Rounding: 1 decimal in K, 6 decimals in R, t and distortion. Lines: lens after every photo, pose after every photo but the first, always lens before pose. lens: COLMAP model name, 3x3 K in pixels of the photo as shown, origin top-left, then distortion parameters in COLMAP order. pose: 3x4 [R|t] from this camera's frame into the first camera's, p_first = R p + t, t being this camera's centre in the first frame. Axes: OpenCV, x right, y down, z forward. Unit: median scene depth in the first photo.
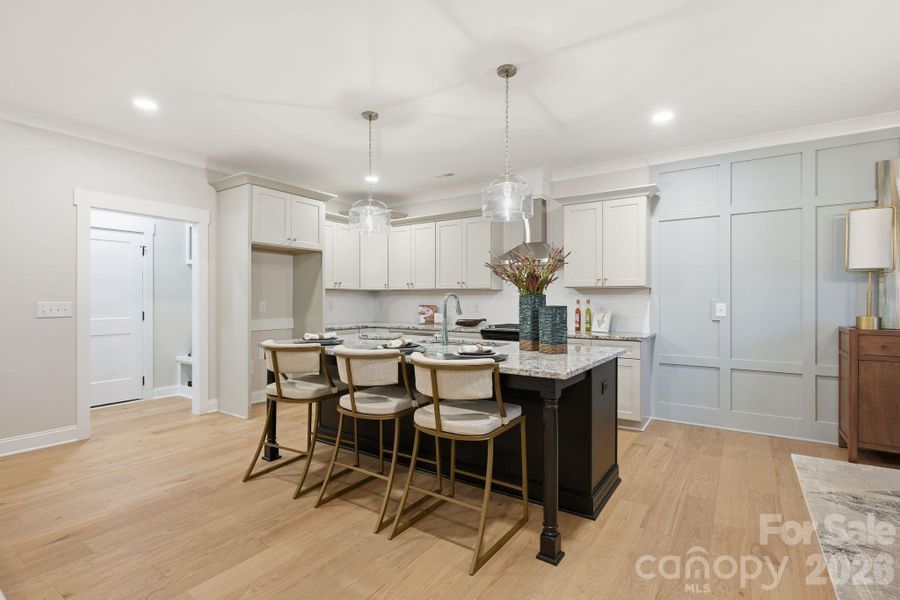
lens RADIAL K [[432.6, 0, 453.9], [0, 432.6, 299.5], [0, 0, 1]] dist [0.002587, 0.000008]
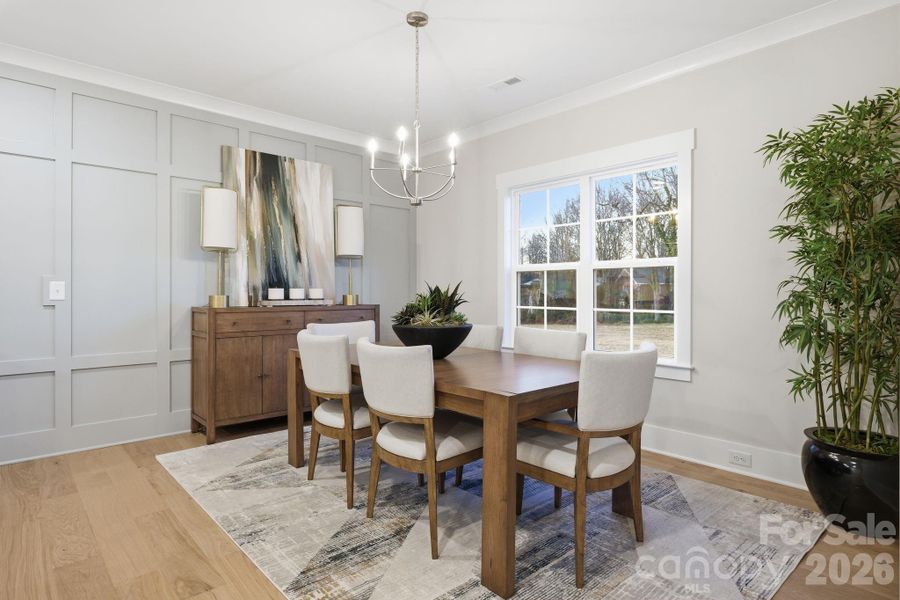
lens RADIAL K [[490.3, 0, 449.1], [0, 490.3, 290.3], [0, 0, 1]] dist [-0.004754, 0.000144]
pose [[0.233041, 0.000968, 0.972466, -0.029147], [-0.000525, 0.999999, -0.000869, 0.028132], [-0.972467, -0.000308, 0.233041, 0.208864]]
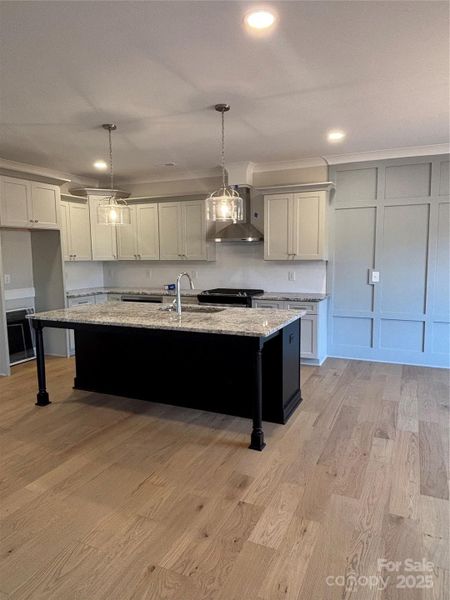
lens RADIAL K [[403.4, 0, 226.3], [0, 403.4, 300.2], [0, 0, 1]] dist [0.051689, -0.000453]
pose [[0.987343, -0.031937, 0.155351, -0.065071], [0.013564, 0.992930, 0.117925, -0.074272], [-0.158019, -0.114325, 0.980795, -0.241839]]
